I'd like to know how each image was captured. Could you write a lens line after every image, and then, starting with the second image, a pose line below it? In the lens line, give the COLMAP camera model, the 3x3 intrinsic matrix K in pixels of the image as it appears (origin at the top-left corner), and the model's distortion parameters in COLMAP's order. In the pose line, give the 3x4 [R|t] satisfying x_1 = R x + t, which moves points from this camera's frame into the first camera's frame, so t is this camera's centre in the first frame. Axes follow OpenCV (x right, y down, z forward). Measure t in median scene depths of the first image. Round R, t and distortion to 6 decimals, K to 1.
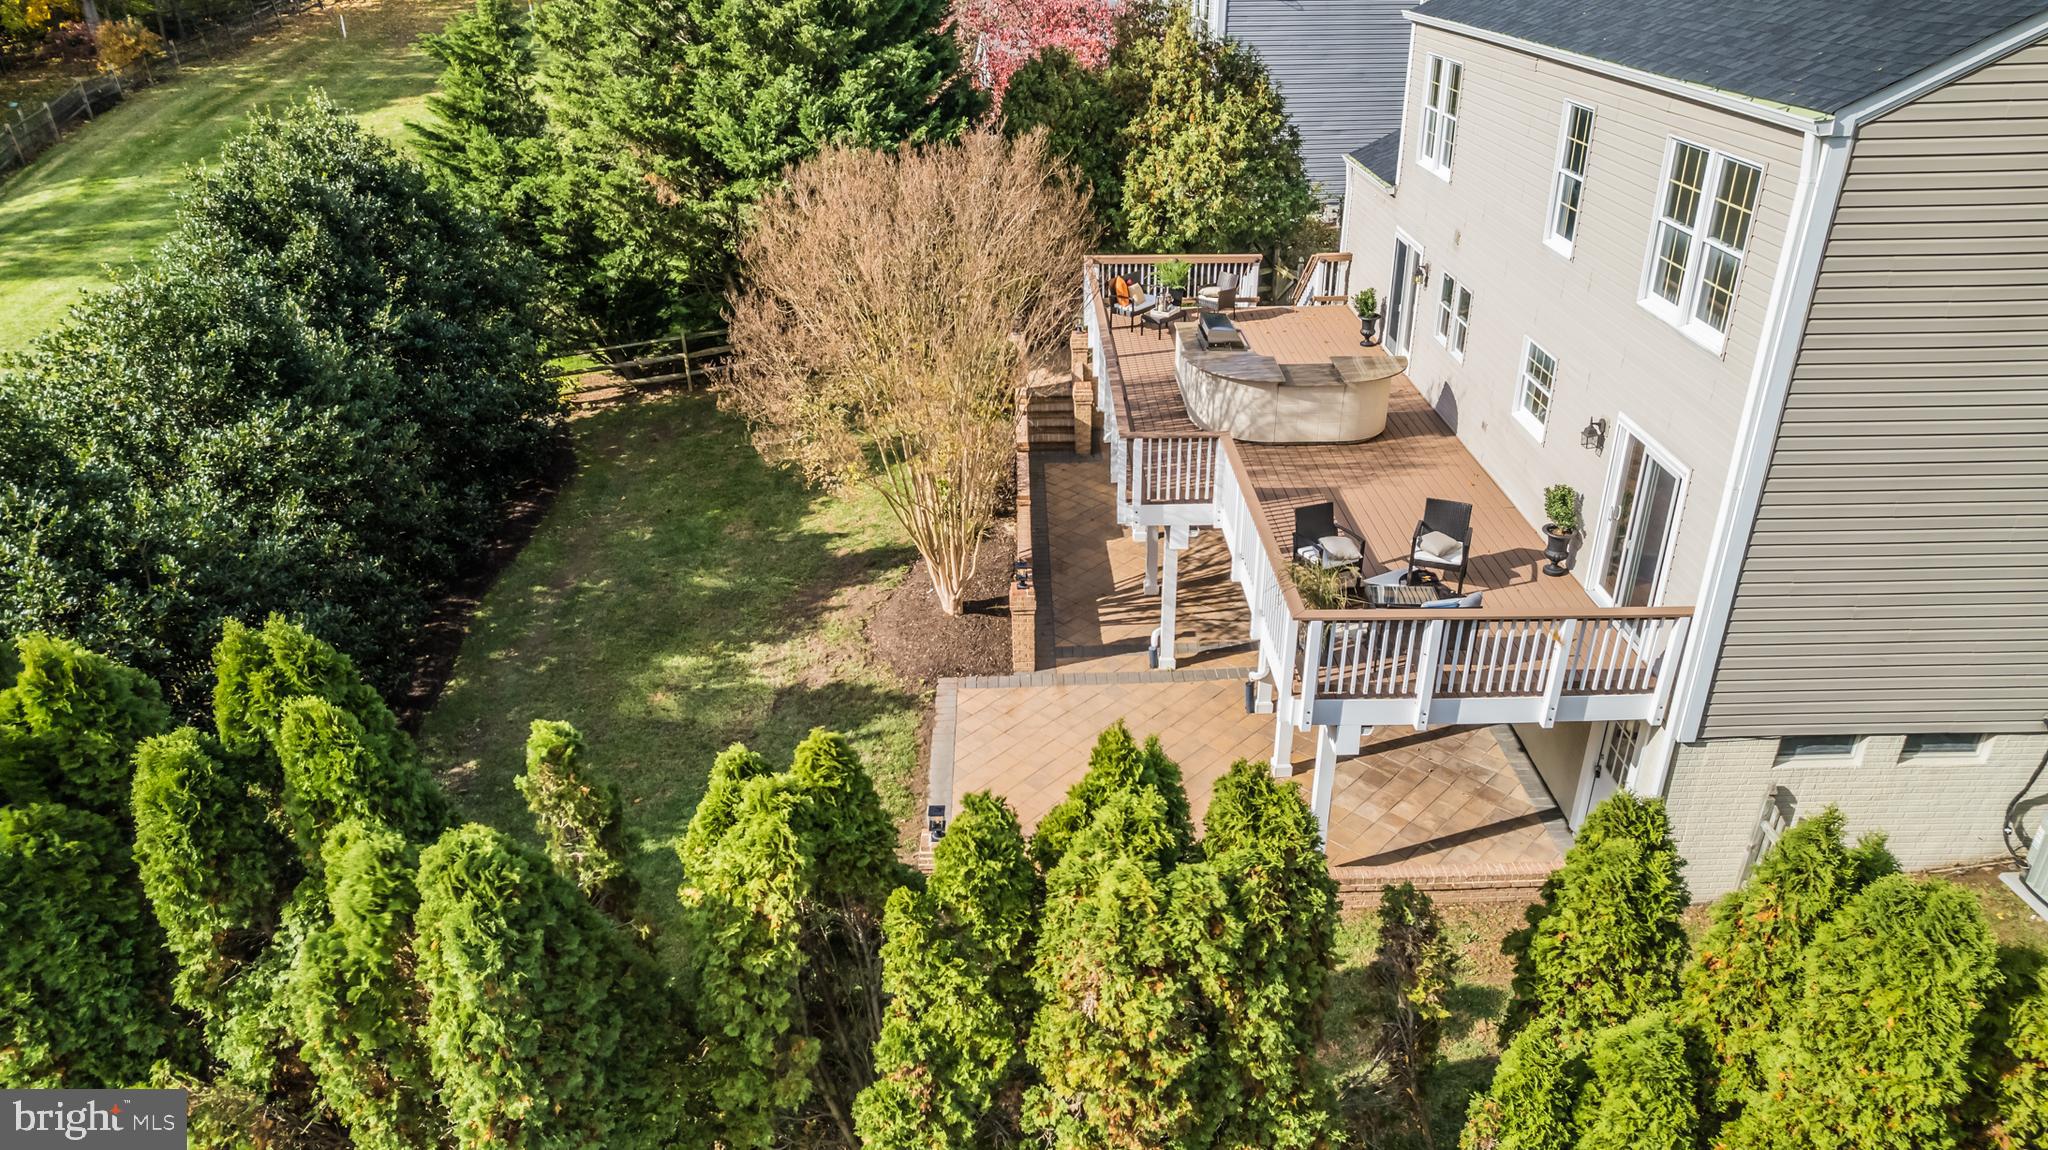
lens RADIAL K [[1298.8, 0, 1024.0], [0, 1298.8, 575.0], [0, 0, 1]] dist [-0.077867, 0.058022]
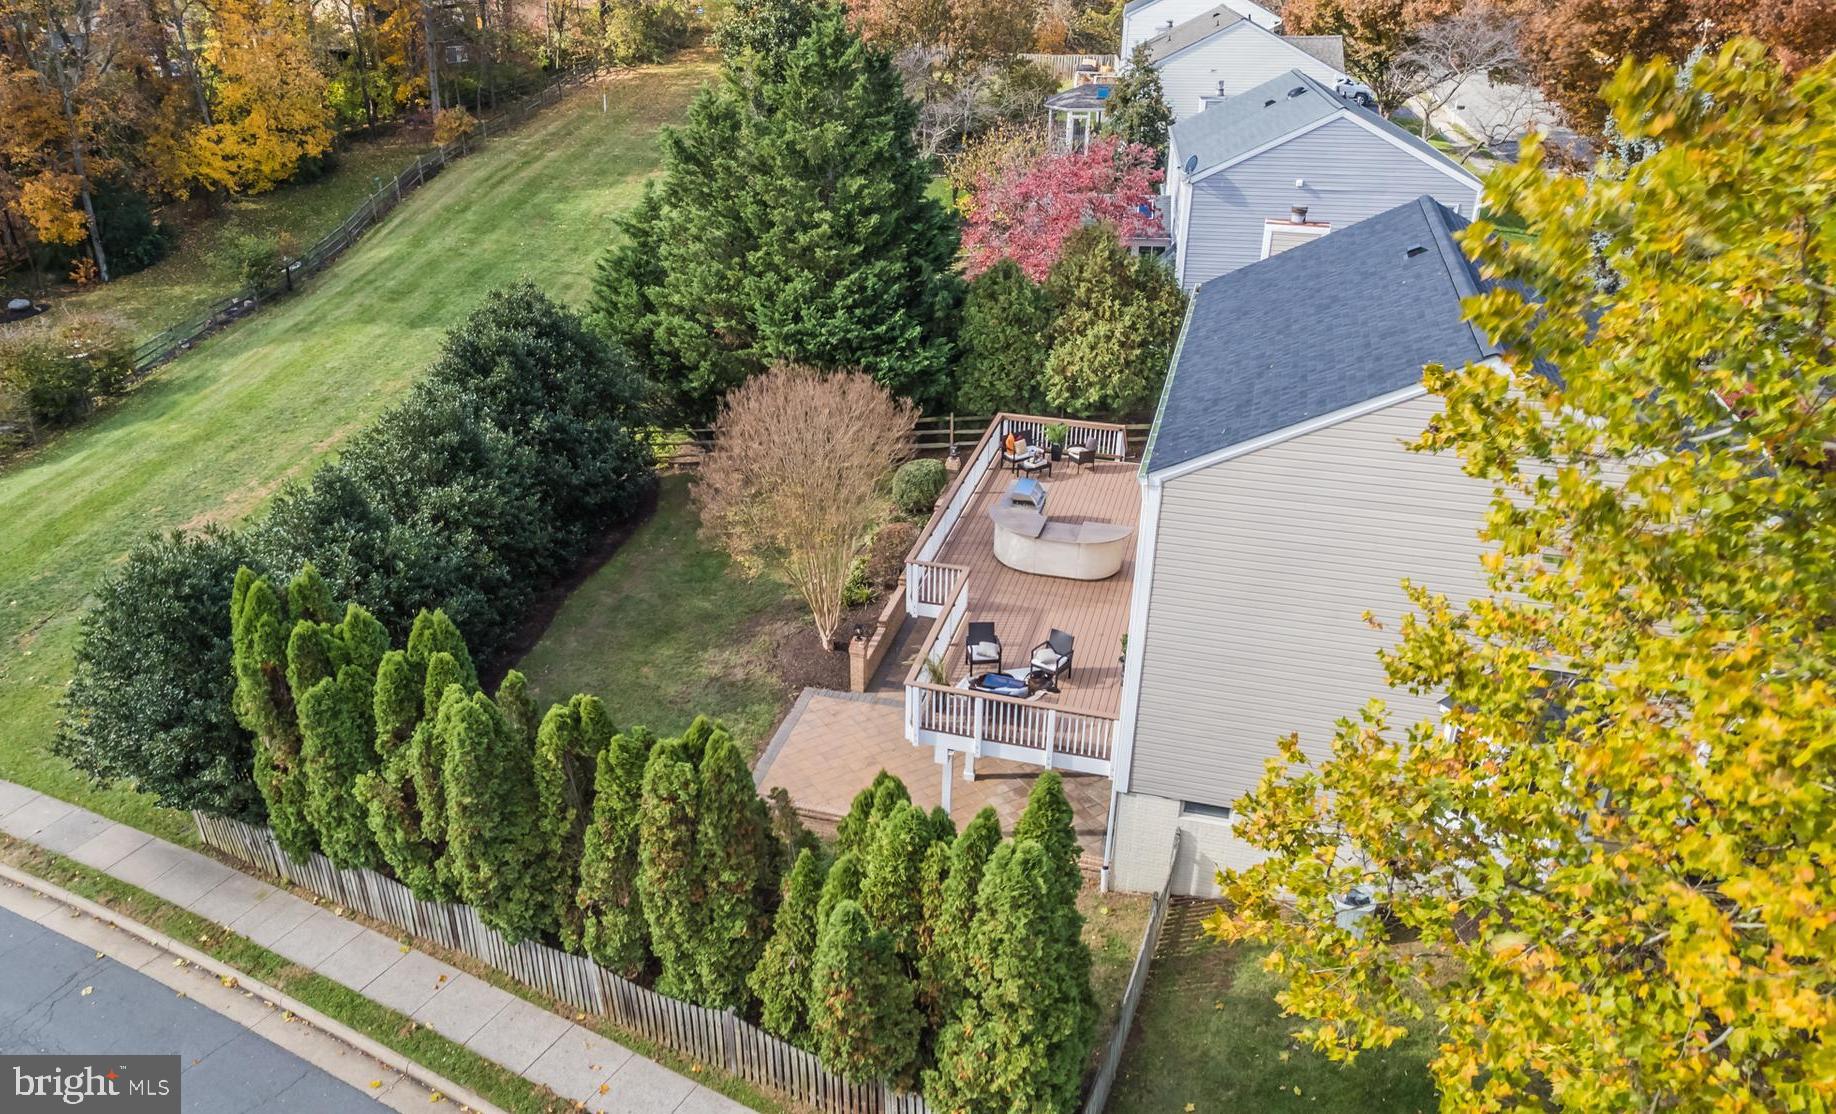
lens RADIAL K [[1338.0, 0, 854.9], [0, 1338.0, 555.2], [0, 0, 1]] dist [-0.113166, 0.000024]
pose [[0.953311, 0.140024, -0.267565, 0.439486], [-0.144885, 0.989447, 0.001594, -0.101994], [0.264965, 0.037247, 0.963538, -0.638771]]
